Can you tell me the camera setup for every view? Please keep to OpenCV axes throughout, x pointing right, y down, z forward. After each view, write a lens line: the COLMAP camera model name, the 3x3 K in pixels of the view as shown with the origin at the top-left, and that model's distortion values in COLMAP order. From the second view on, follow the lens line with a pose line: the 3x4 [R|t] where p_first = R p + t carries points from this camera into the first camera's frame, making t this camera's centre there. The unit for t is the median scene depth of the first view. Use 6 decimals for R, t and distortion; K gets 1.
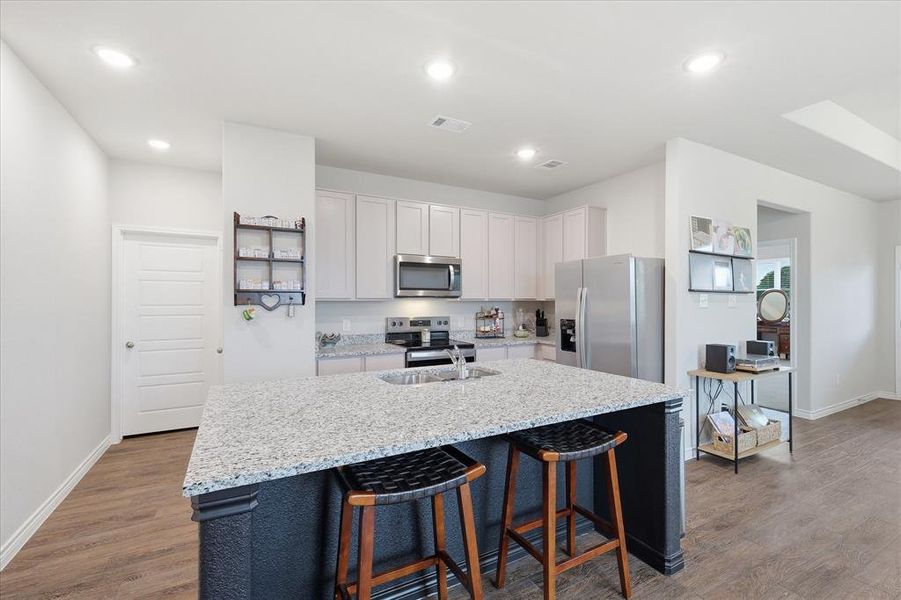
lens RADIAL K [[395.3, 0, 451.1], [0, 395.3, 301.8], [0, 0, 1]] dist [0.002604, 0.000288]
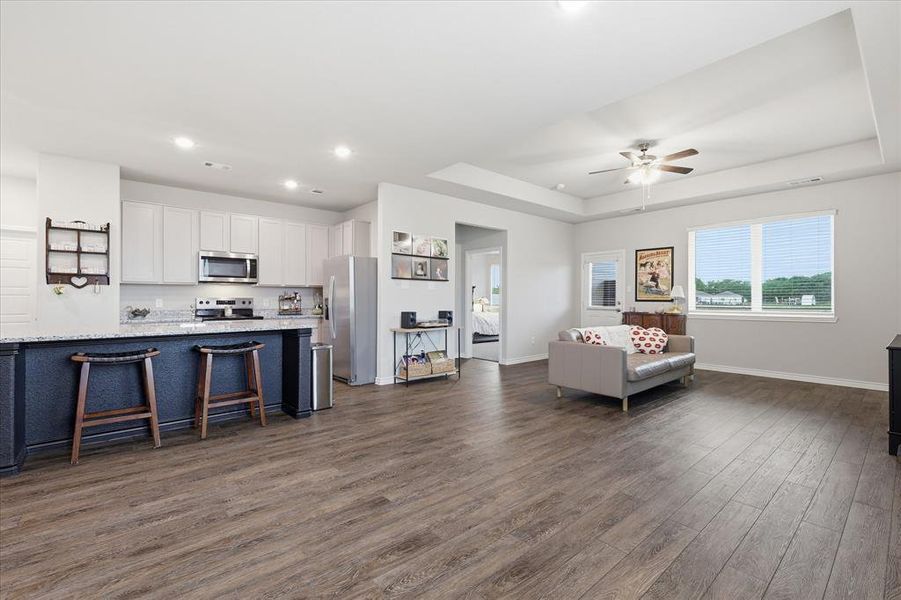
lens RADIAL K [[395.3, 0, 451.0], [0, 395.3, 297.1], [0, 0, 1]] dist [0.002604, 0.000288]
pose [[0.978585, 0.001792, 0.205836, 0.500671], [-0.000386, 0.999976, -0.006872, 0.058093], [-0.205843, 0.006645, 0.978562, -0.592551]]
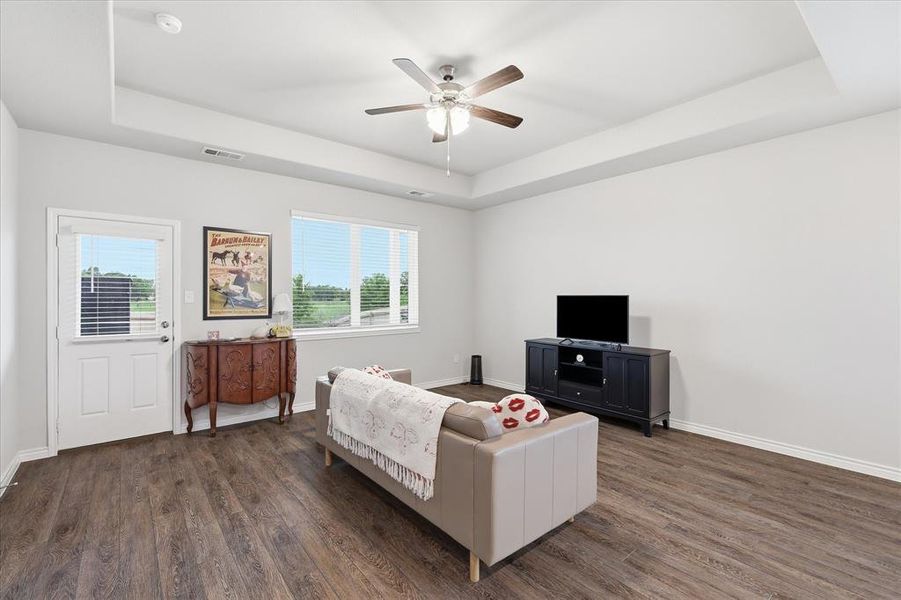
lens RADIAL K [[395.3, 0, 452.6], [0, 395.3, 297.6], [0, 0, 1]] dist [0.002604, 0.000288]
pose [[-0.191806, -0.000742, 0.981433, 0.616519], [0.003734, 0.999992, 0.001486, 0.000865], [-0.981426, 0.003950, -0.191802, 0.781737]]
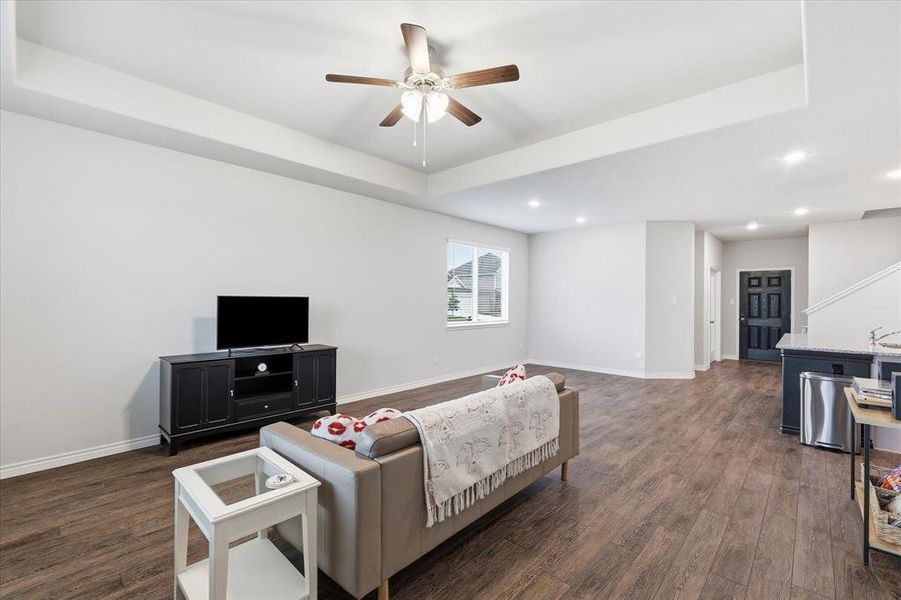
lens RADIAL K [[395.3, 0, 450.7], [0, 395.3, 302.7], [0, 0, 1]] dist [0.002604, 0.000288]
pose [[-0.946011, -0.005169, -0.324092, 1.647799], [-0.008364, 0.999929, 0.008467, 0.001676], [0.324025, 0.010721, -0.945988, 1.372030]]
